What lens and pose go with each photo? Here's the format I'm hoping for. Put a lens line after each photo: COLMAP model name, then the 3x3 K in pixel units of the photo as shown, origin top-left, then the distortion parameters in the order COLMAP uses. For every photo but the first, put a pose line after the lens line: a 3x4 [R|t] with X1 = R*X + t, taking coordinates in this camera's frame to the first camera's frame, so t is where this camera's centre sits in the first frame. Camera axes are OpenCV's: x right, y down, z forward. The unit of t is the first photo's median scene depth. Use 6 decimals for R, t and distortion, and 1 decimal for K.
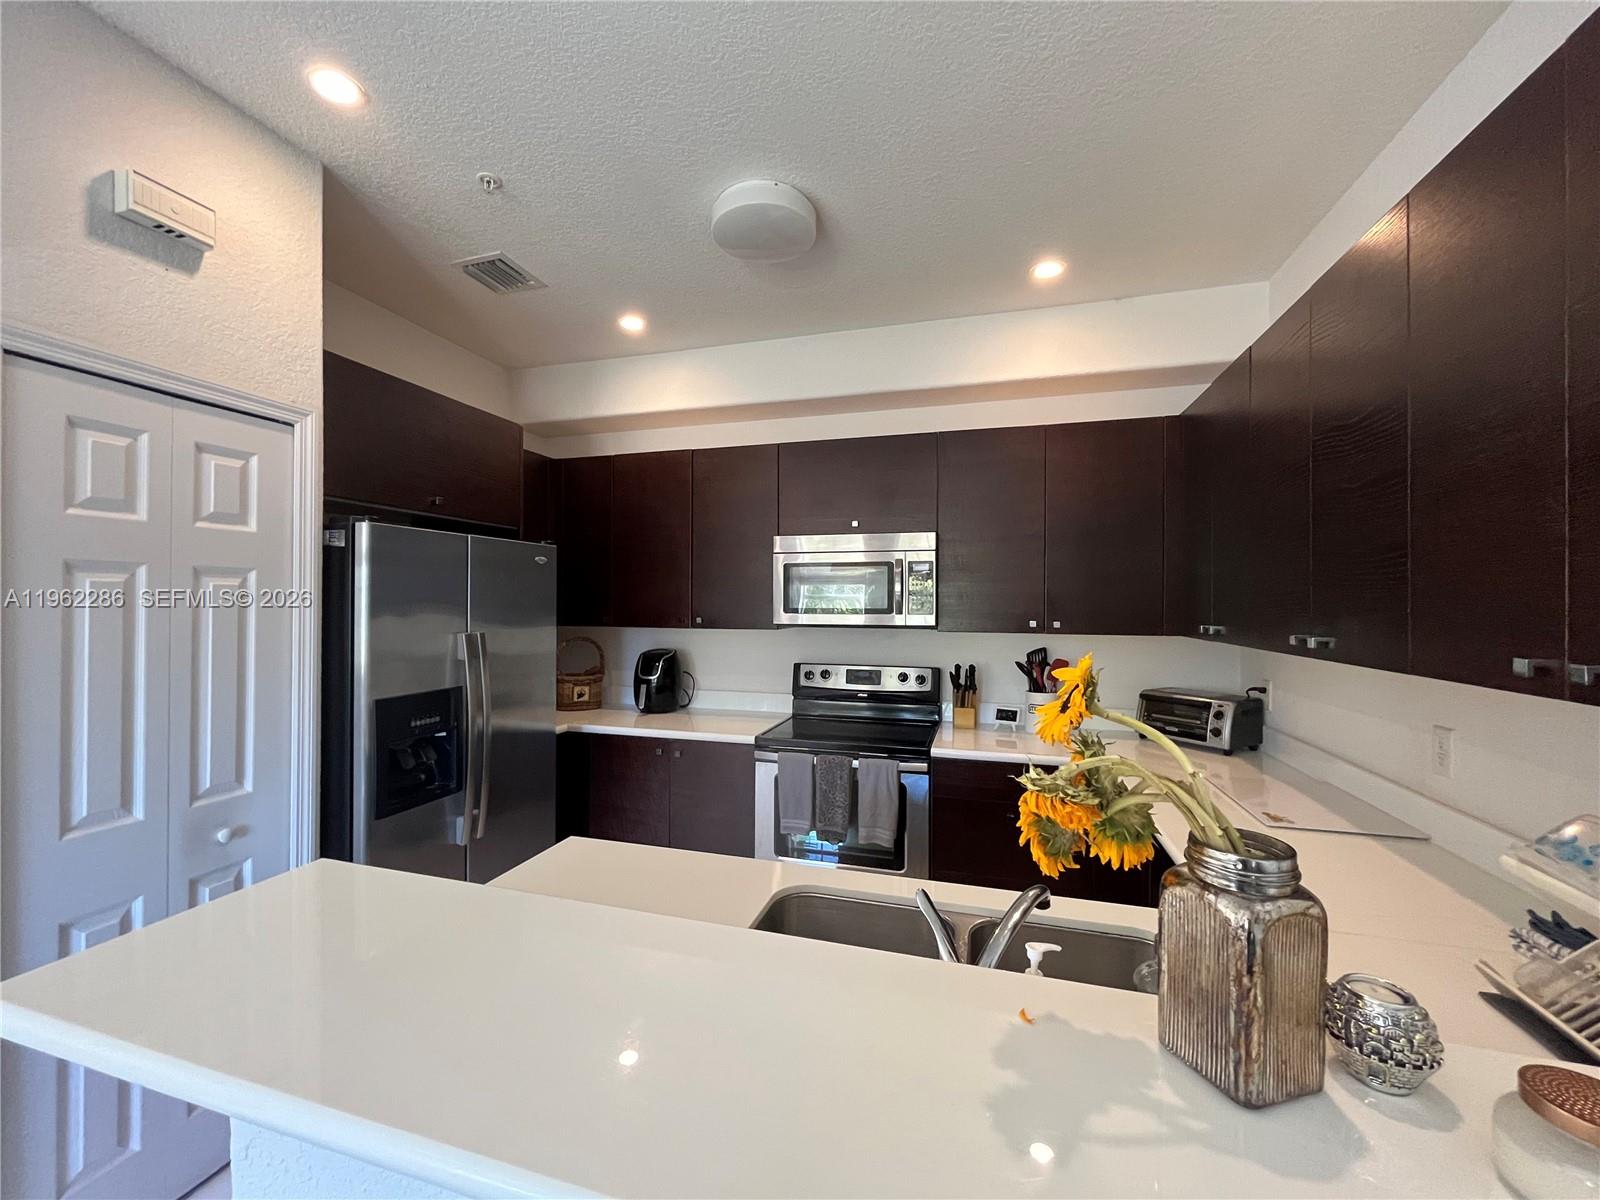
lens RADIAL K [[643.2, 0, 800.0], [0, 643.2, 600.0], [0, 0, 1]] dist [0.001603, 0.000226]
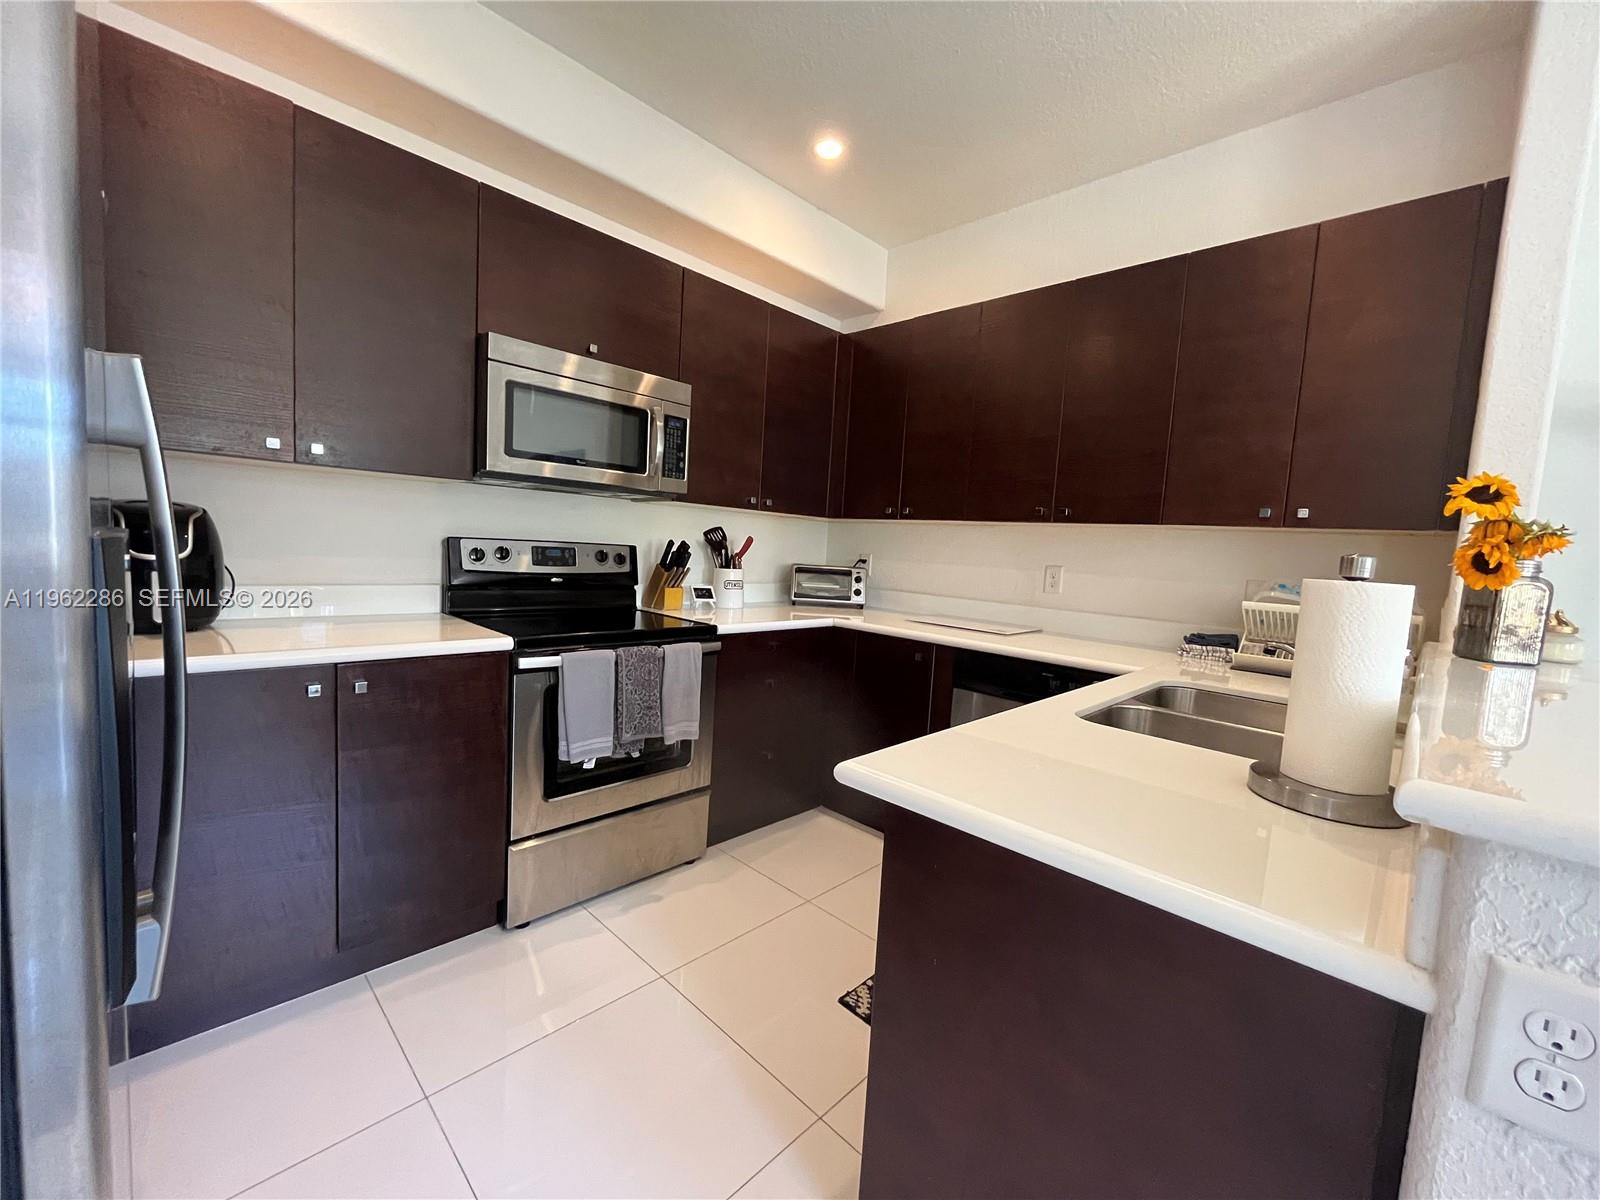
lens RADIAL K [[643.2, 0, 800.0], [0, 643.2, 600.0], [0, 0, 1]] dist [0.001603, 0.000226]
pose [[0.462283, -0.055490, 0.884994, -0.457498], [-0.065134, 0.993219, 0.096299, 0.080374], [-0.884337, -0.102160, 0.455534, 0.398197]]
